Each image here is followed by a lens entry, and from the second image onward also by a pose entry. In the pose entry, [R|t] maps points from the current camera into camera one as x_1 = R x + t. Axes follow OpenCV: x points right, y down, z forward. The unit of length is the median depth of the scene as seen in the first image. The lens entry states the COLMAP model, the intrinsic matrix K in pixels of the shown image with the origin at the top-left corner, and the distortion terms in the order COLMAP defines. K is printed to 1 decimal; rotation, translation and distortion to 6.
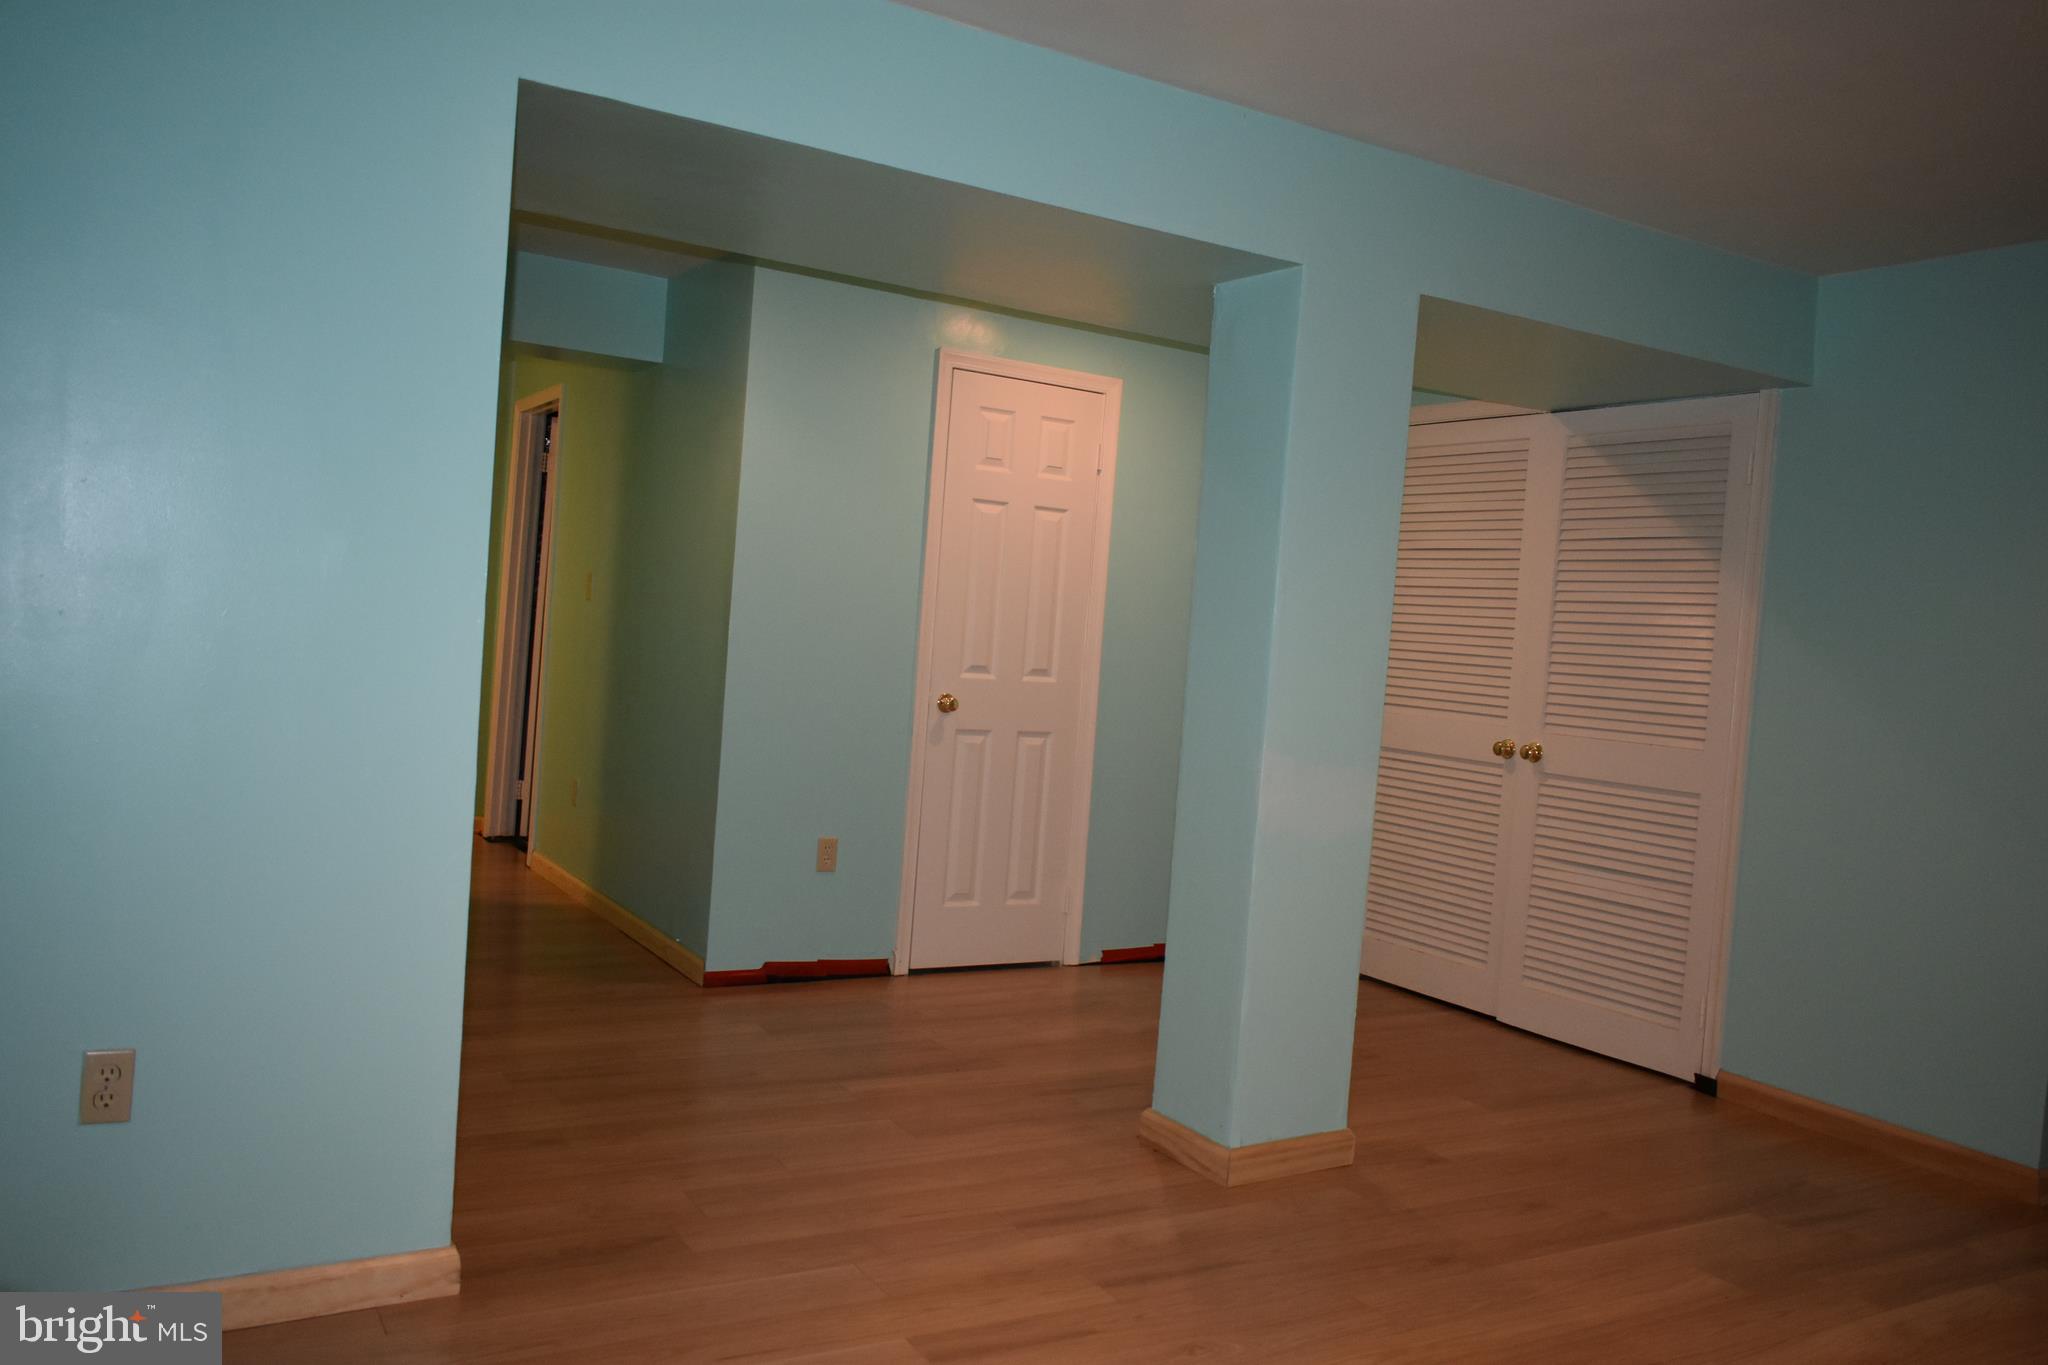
lens RADIAL K [[1569.6, 0, 1020.9], [0, 1569.6, 677.1], [0, 0, 1]] dist [-0.024142, 0.012366]
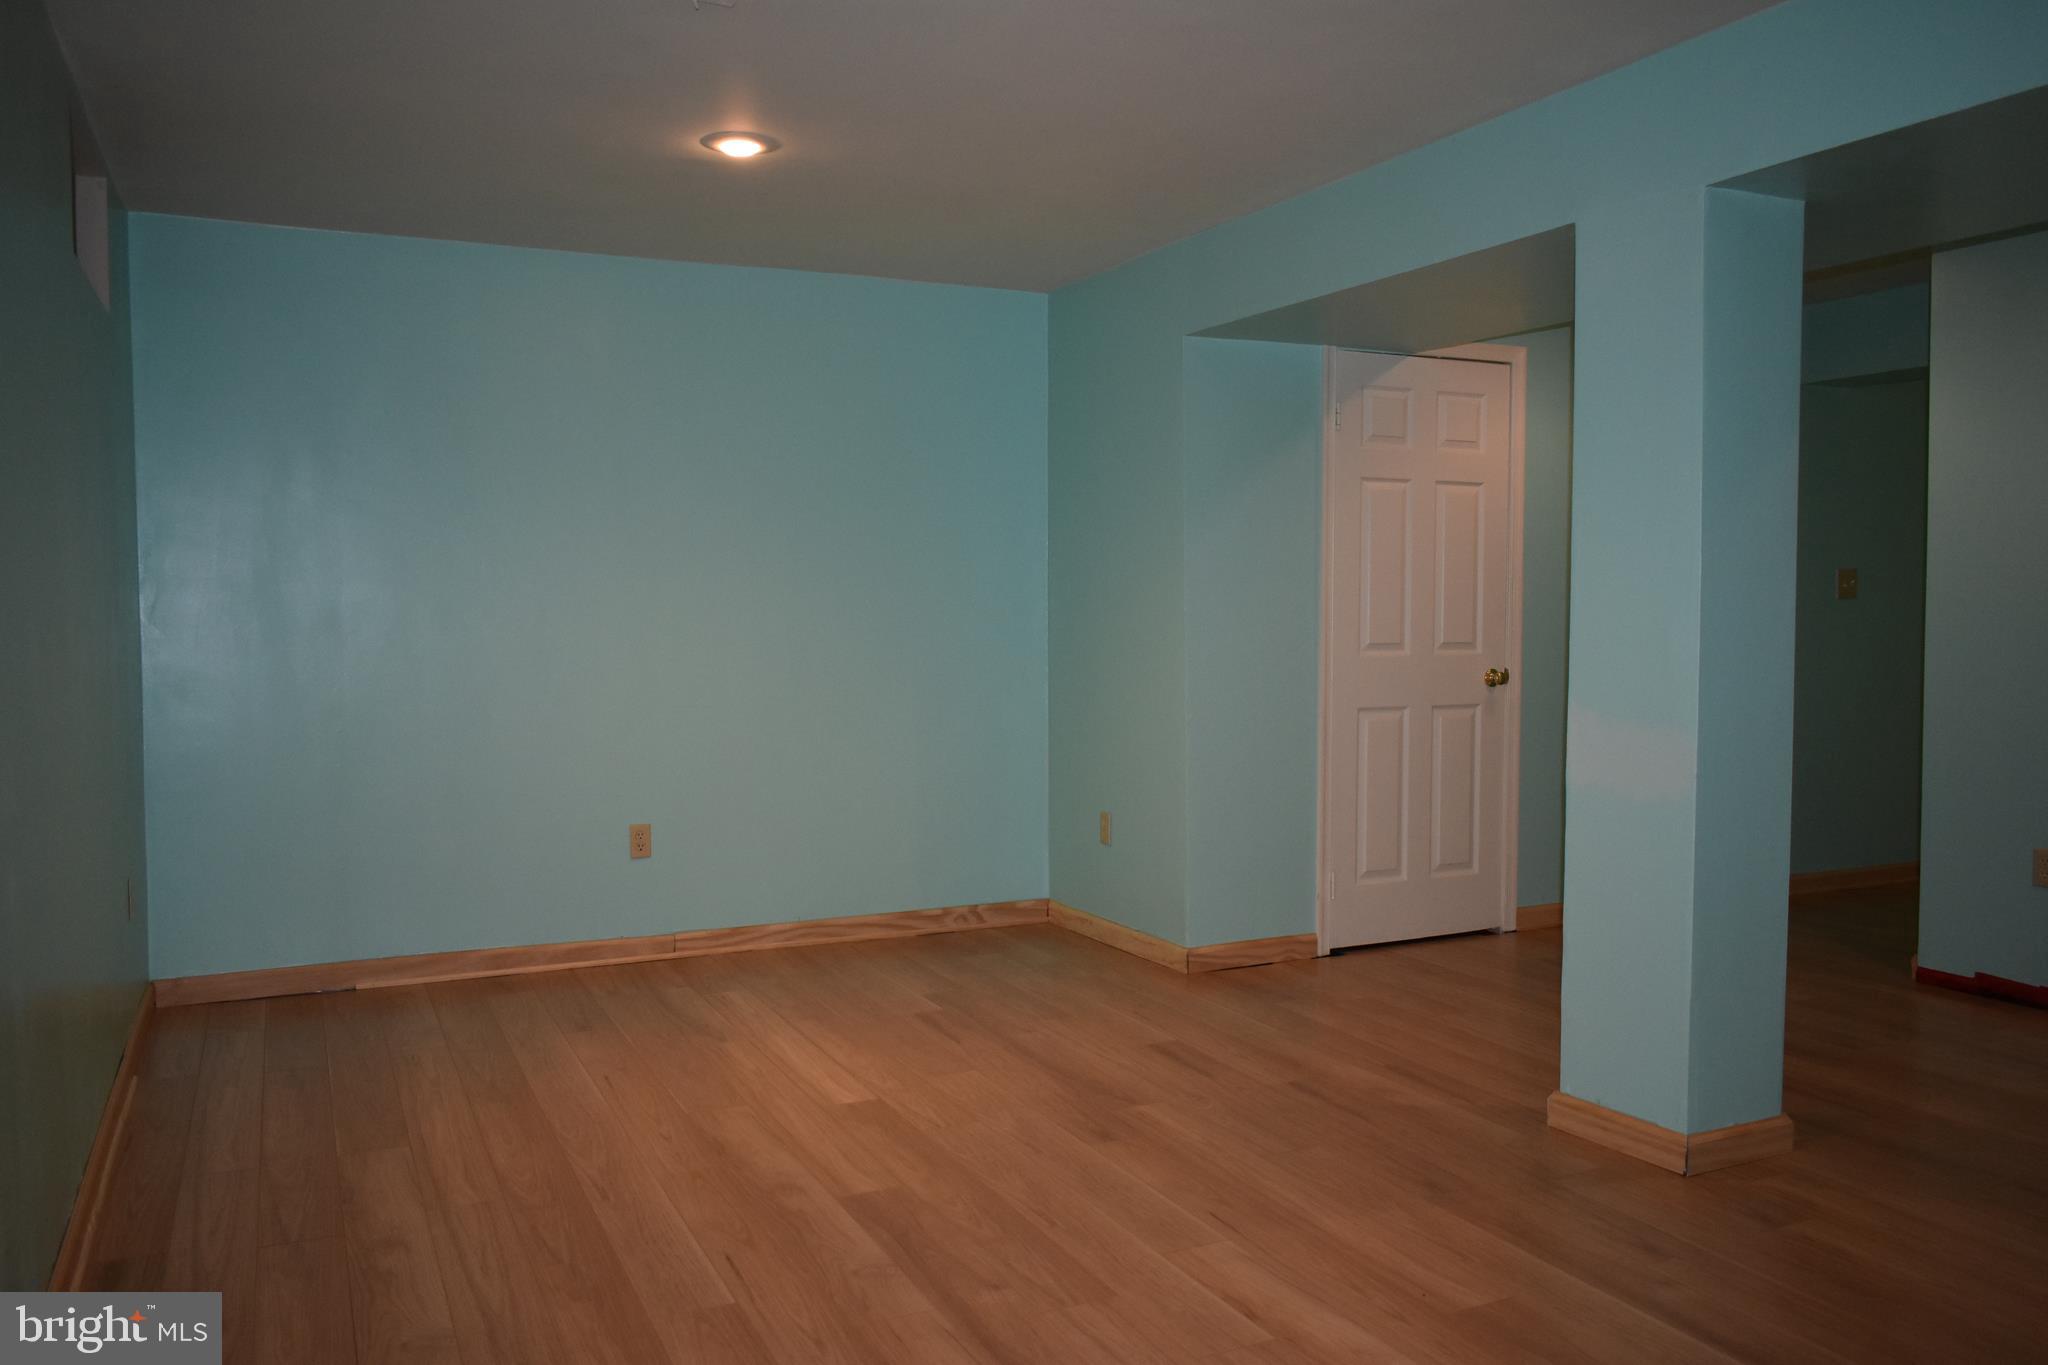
lens RADIAL K [[1569.6, 0, 1020.9], [0, 1569.6, 677.1], [0, 0, 1]] dist [-0.024142, 0.012366]
pose [[-0.085954, -0.024034, -0.996009, 1.215516], [-0.032880, 0.999233, -0.021274, 0.063848], [0.995756, 0.030920, -0.086679, 0.742402]]
